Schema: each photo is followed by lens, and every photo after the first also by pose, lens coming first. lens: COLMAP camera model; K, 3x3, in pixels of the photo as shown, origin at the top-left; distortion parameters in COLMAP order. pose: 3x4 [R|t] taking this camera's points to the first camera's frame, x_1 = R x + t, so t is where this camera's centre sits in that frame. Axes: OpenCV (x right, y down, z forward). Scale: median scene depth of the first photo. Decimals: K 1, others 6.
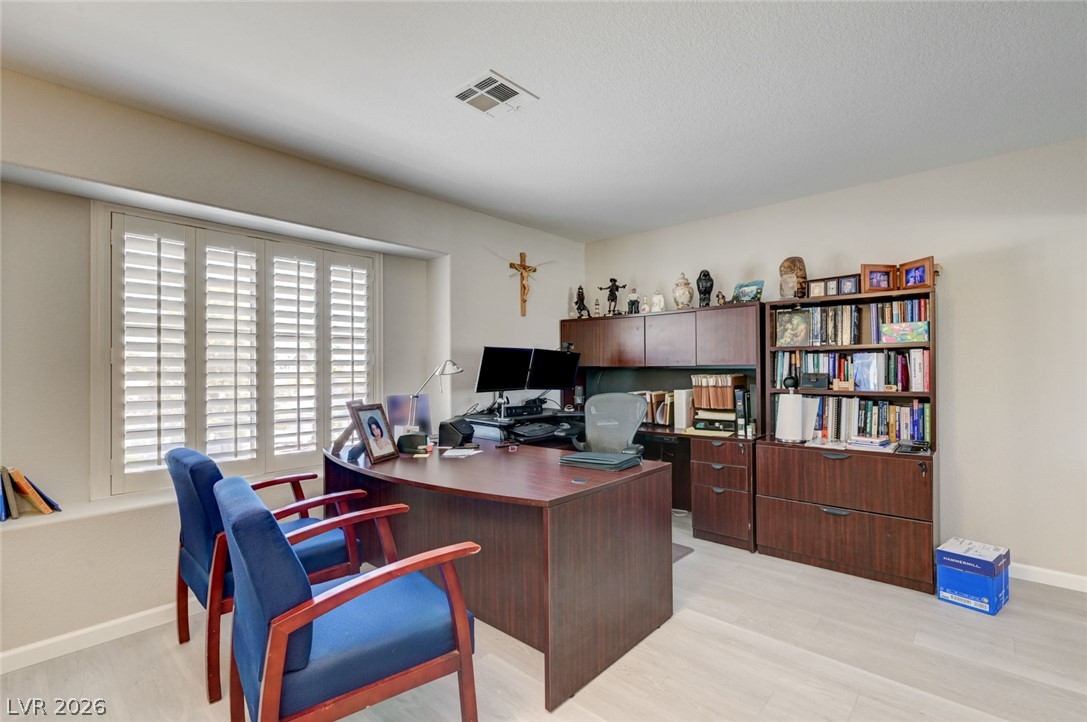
lens RADIAL K [[493.8, 0, 547.2], [0, 493.8, 364.1], [0, 0, 1]] dist [-0.001981, -0.000032]
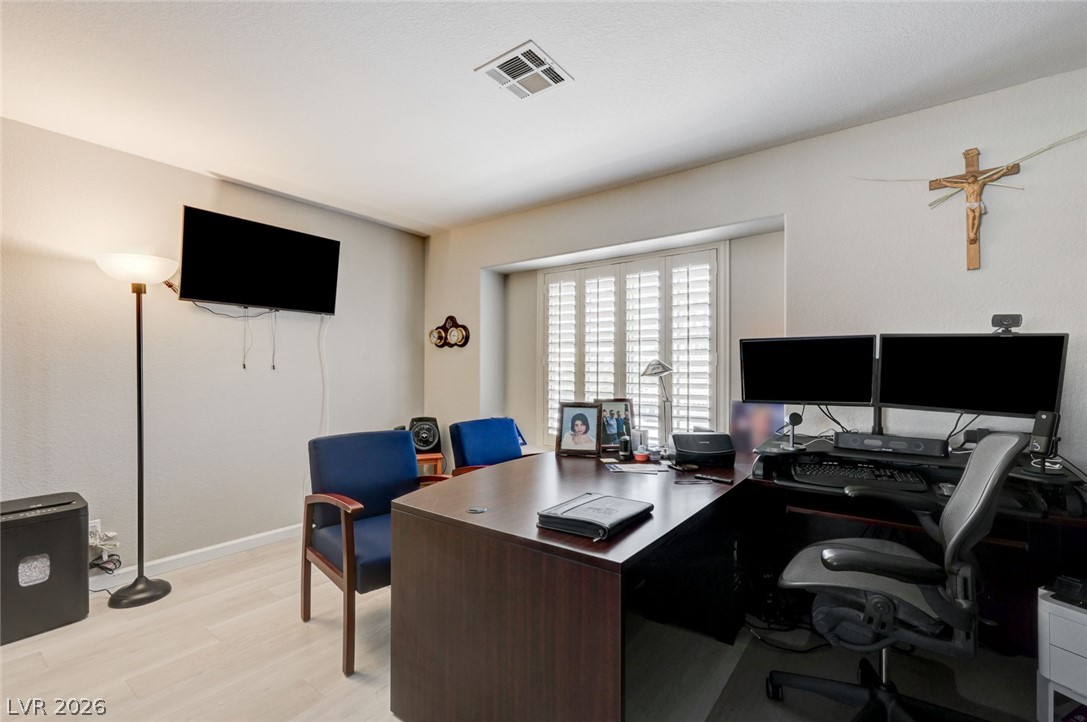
lens RADIAL K [[471.5, 0, 545.9], [0, 471.5, 363.3], [0, 0, 1]] dist [-0.005230, 0.001002]
pose [[0.083903, -0.004402, -0.996464, 0.606459], [0.008951, 0.999953, -0.003663, -0.001399], [0.996434, -0.008612, 0.083938, 0.754383]]
